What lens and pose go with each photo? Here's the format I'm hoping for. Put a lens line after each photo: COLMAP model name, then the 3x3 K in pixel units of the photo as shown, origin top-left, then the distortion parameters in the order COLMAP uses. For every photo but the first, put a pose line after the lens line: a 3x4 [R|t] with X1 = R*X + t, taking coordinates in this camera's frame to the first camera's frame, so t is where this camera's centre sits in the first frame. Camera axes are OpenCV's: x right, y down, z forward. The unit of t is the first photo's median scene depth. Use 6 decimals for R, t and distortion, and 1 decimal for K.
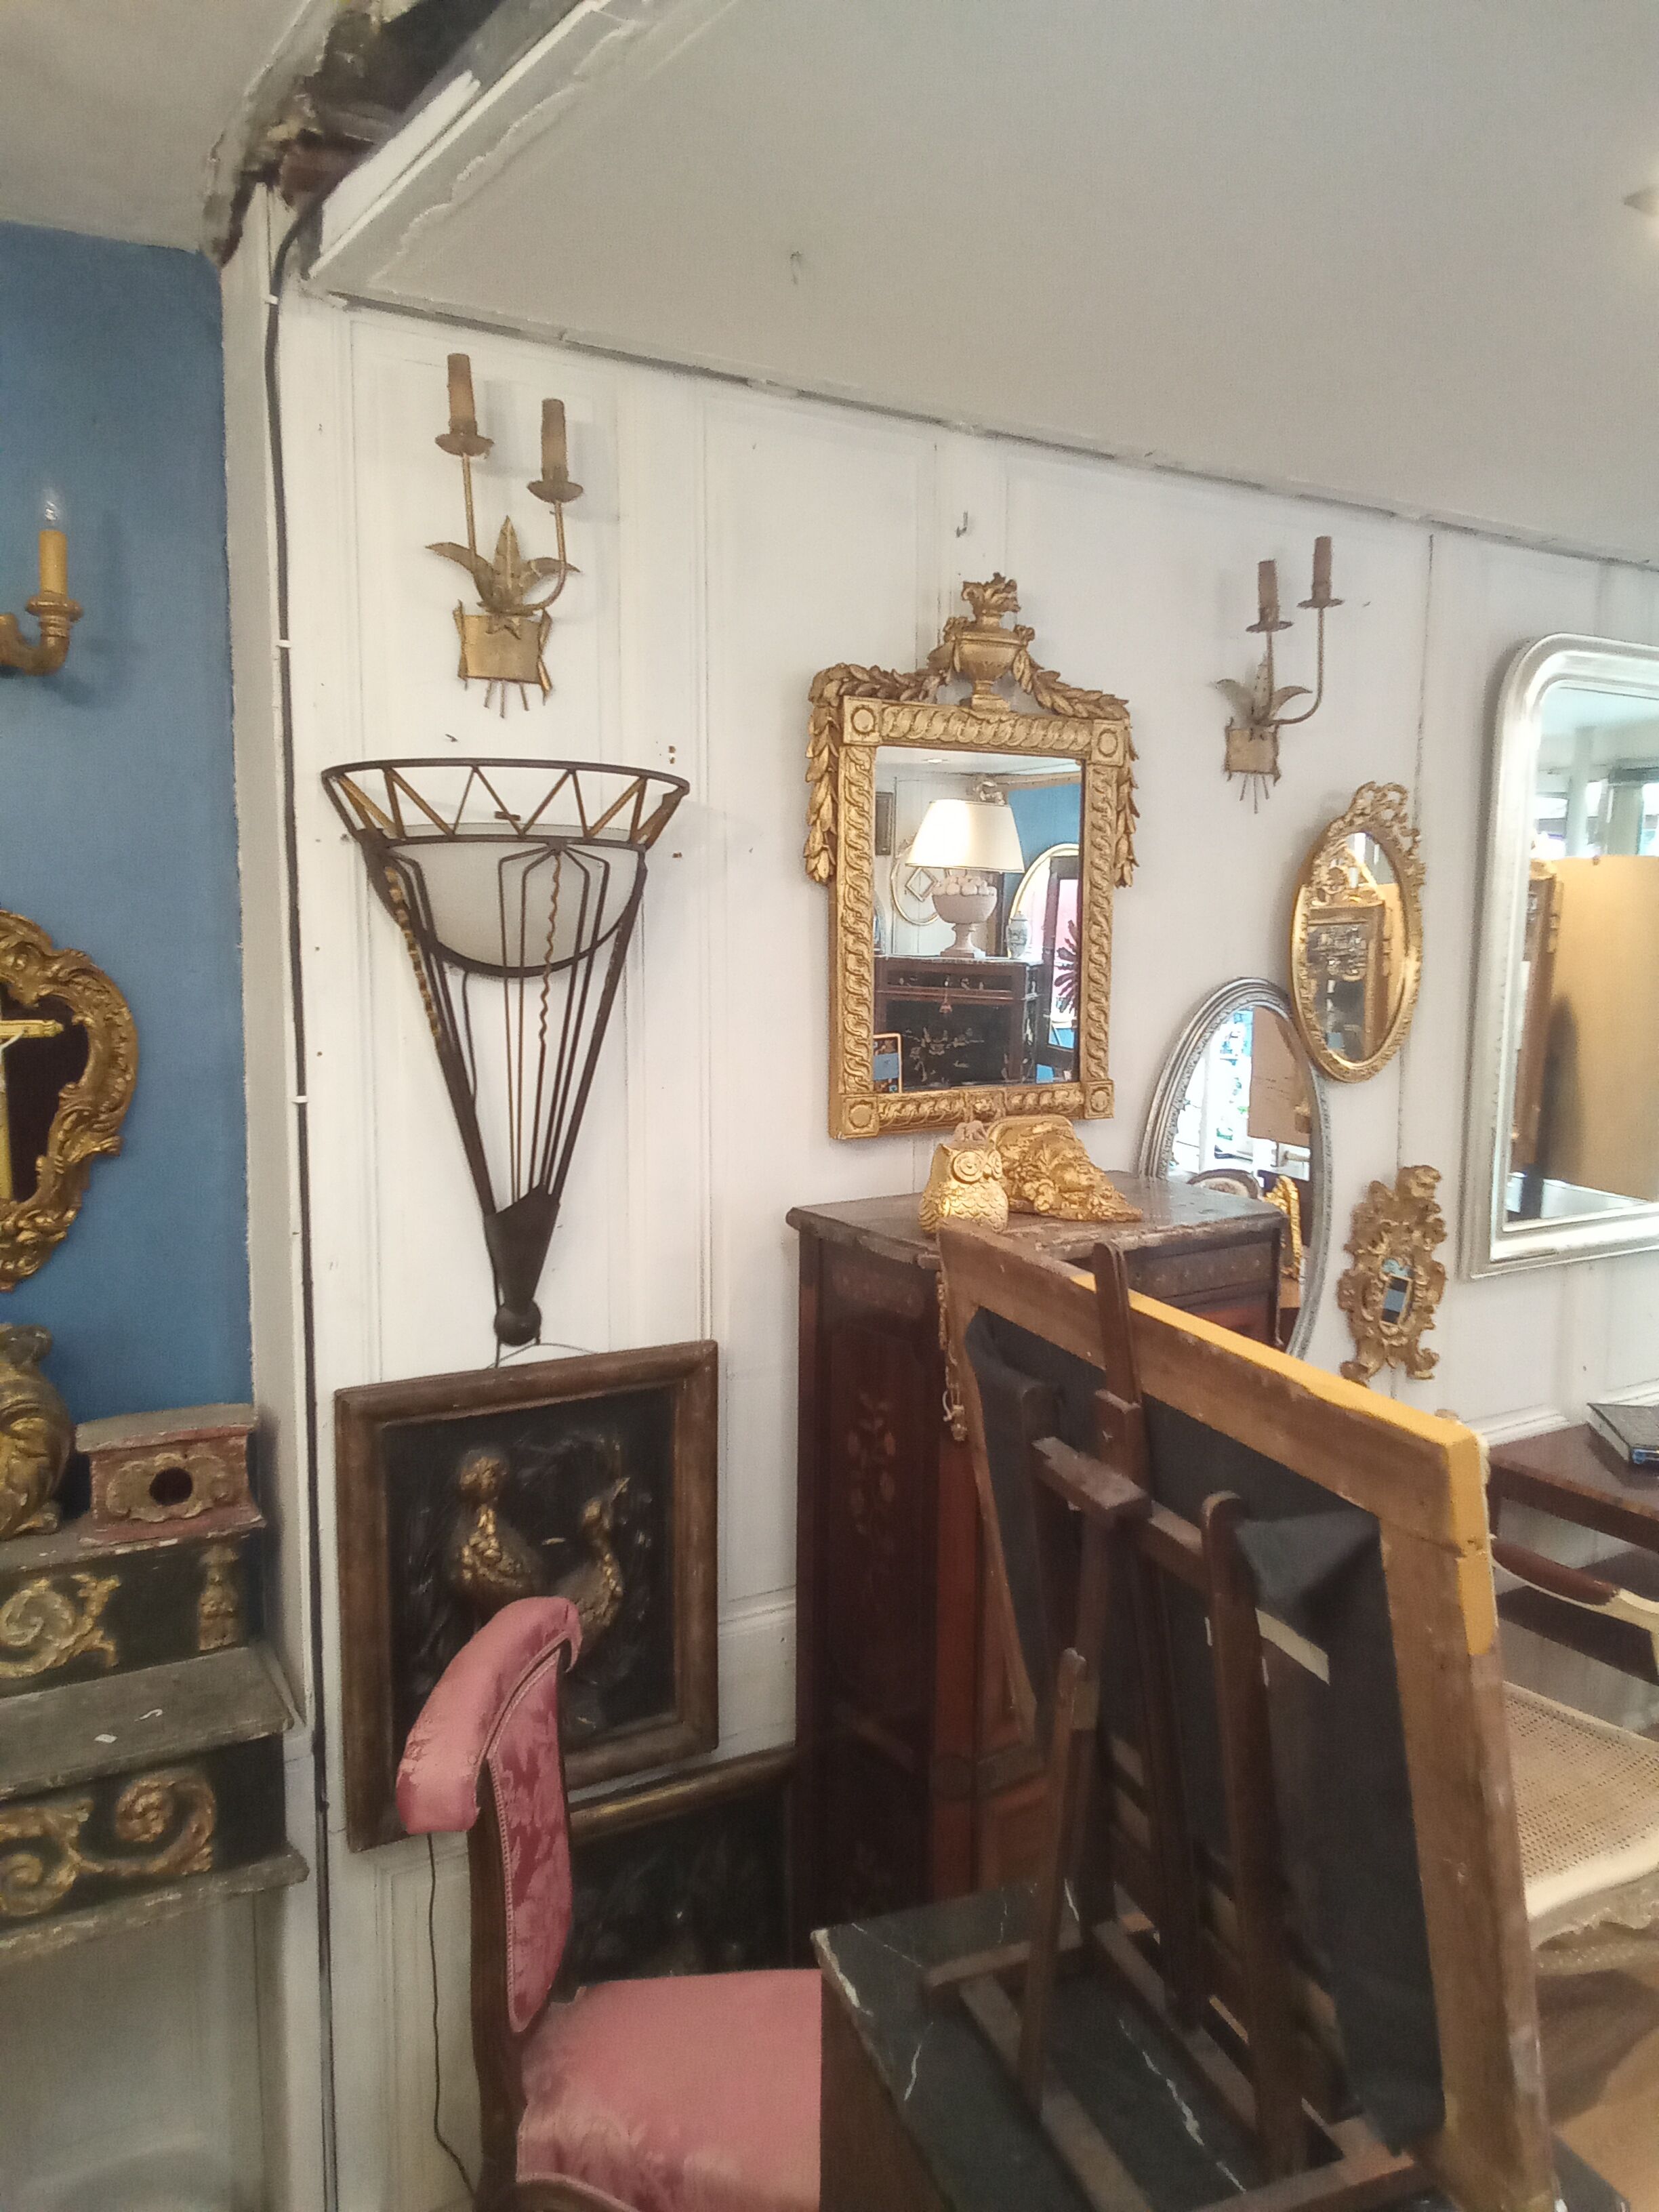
lens RADIAL K [[1513.3, 0, 835.5], [0, 1513.3, 1101.8], [0, 0, 1]] dist [0.048686, -0.060906]
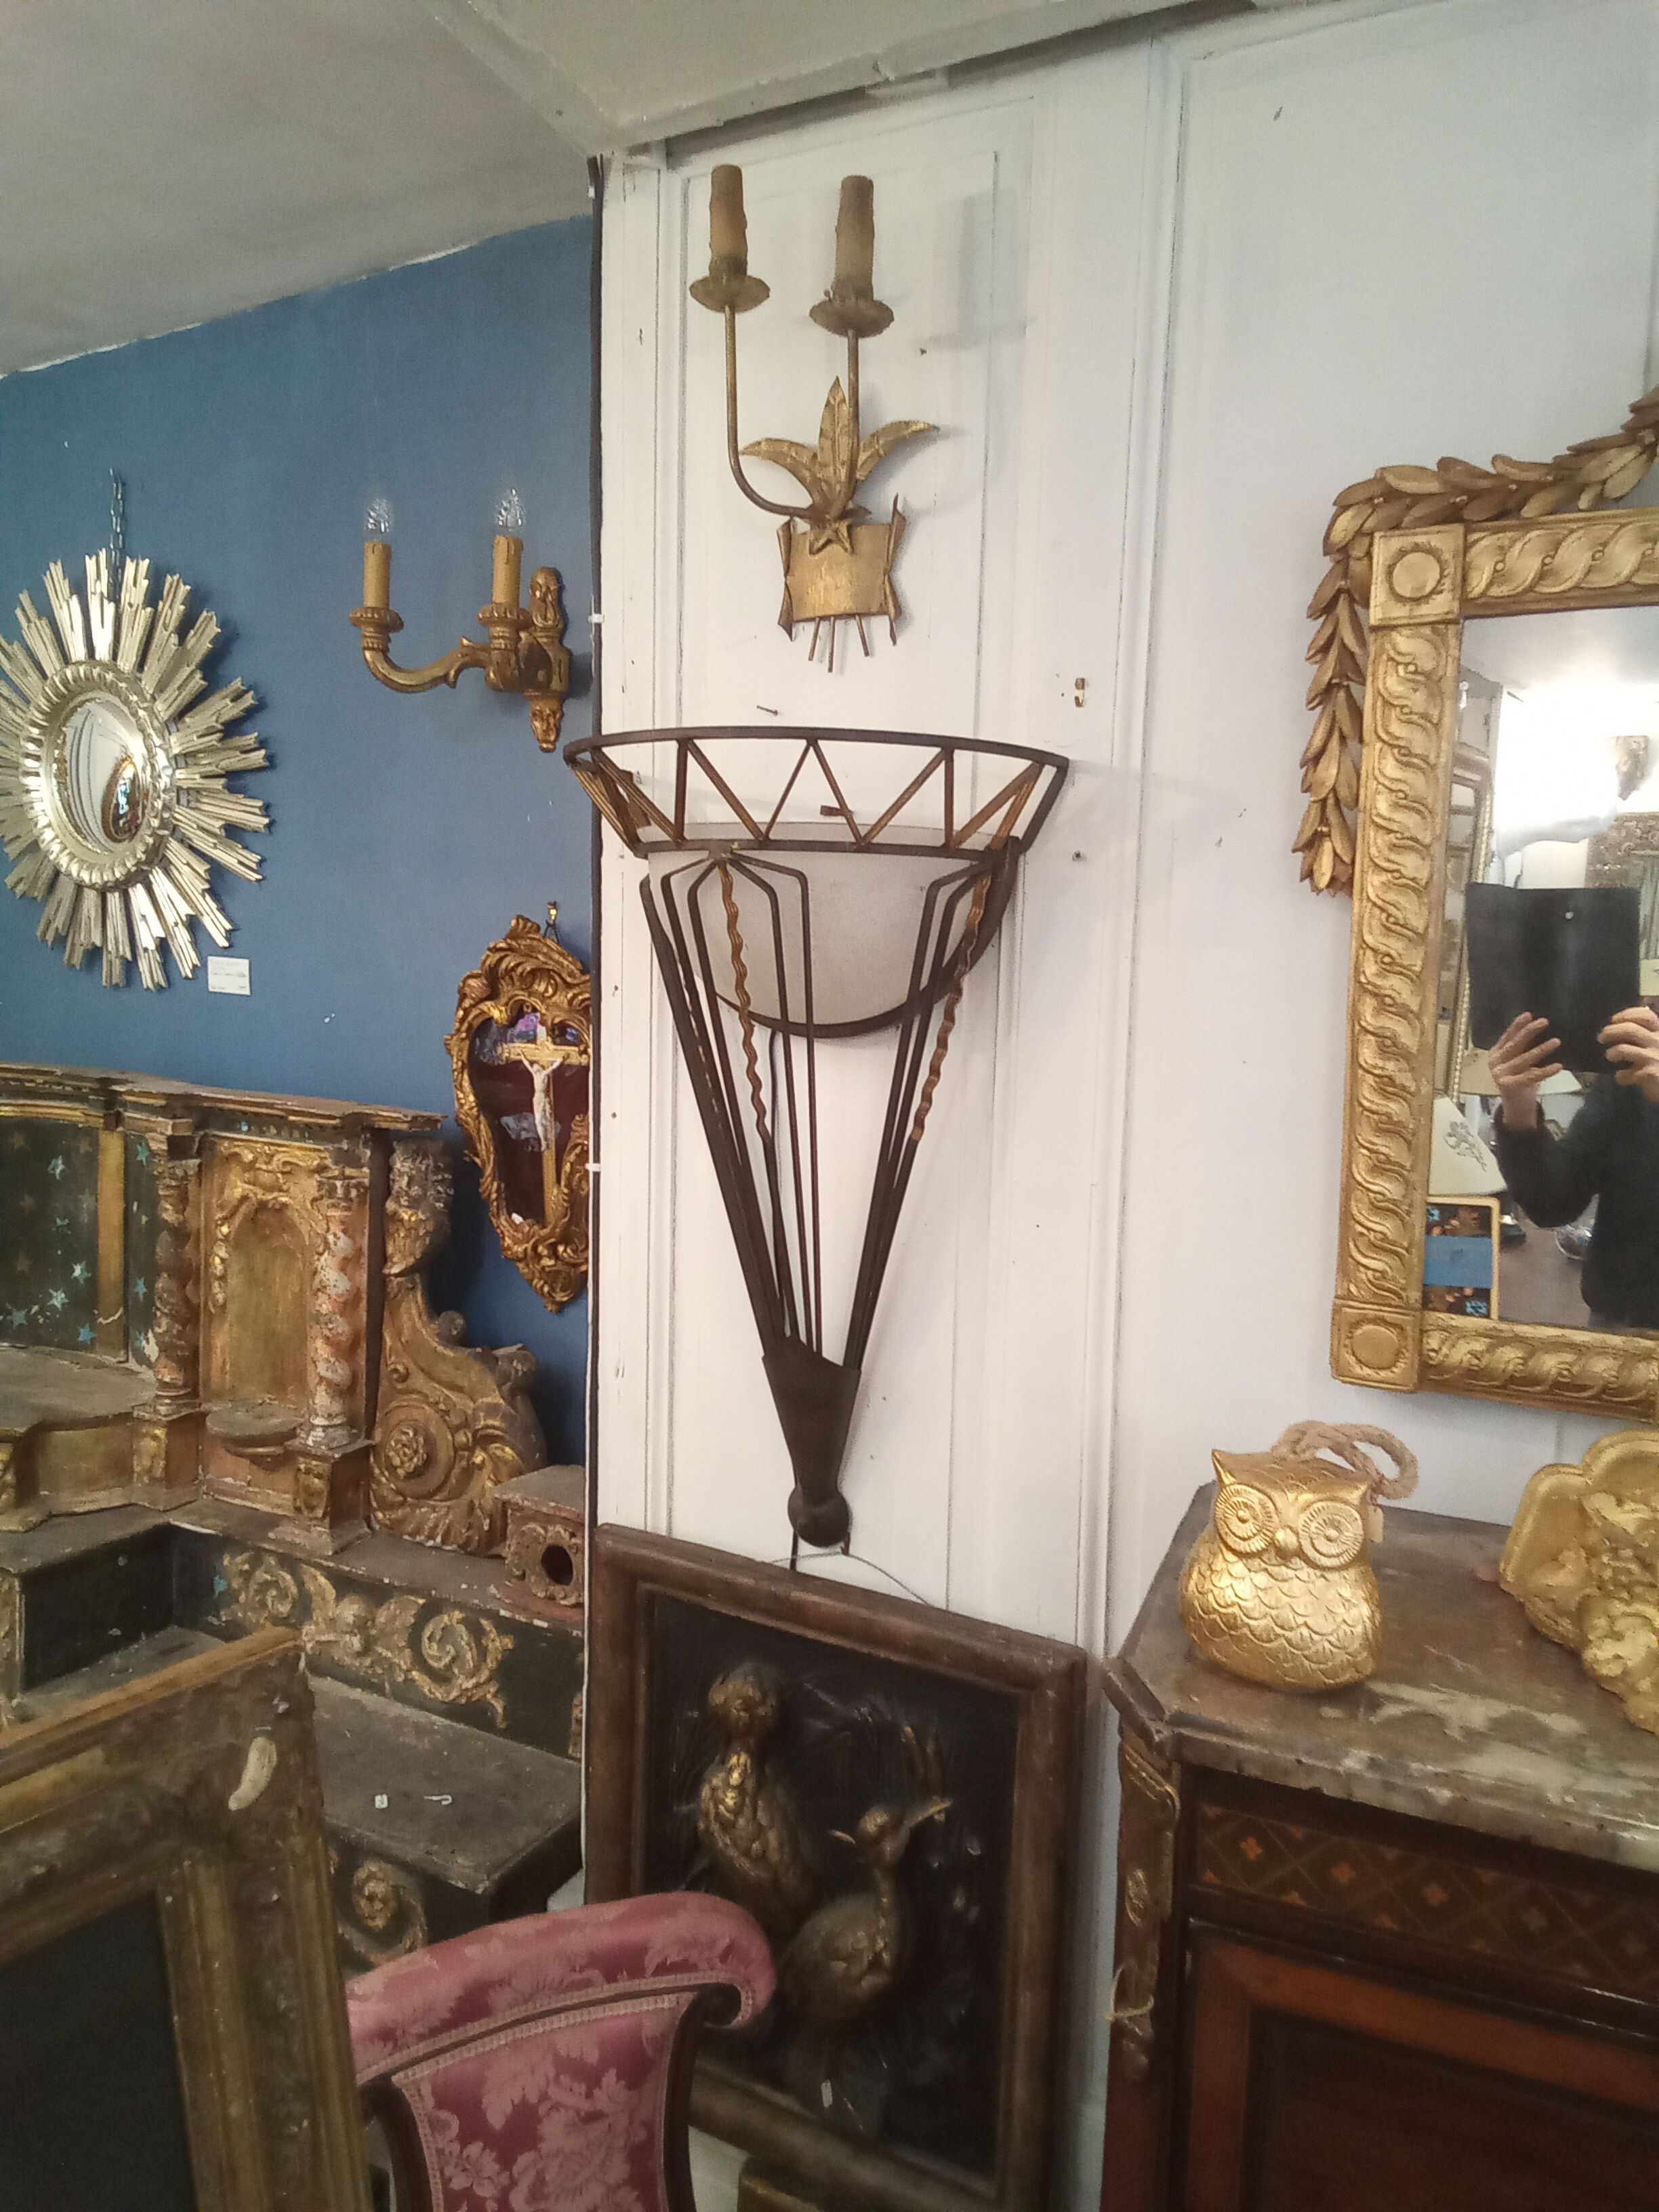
lens RADIAL K [[1503.0, 0, 829.5], [0, 1503.0, 1106.0], [0, 0, 1]] dist [0.056530, -0.064491]
pose [[0.531107, 0.105308, -0.840735, 0.395606], [-0.109270, 0.992473, 0.055286, -0.092414], [0.840230, 0.062504, 0.538616, 0.640574]]
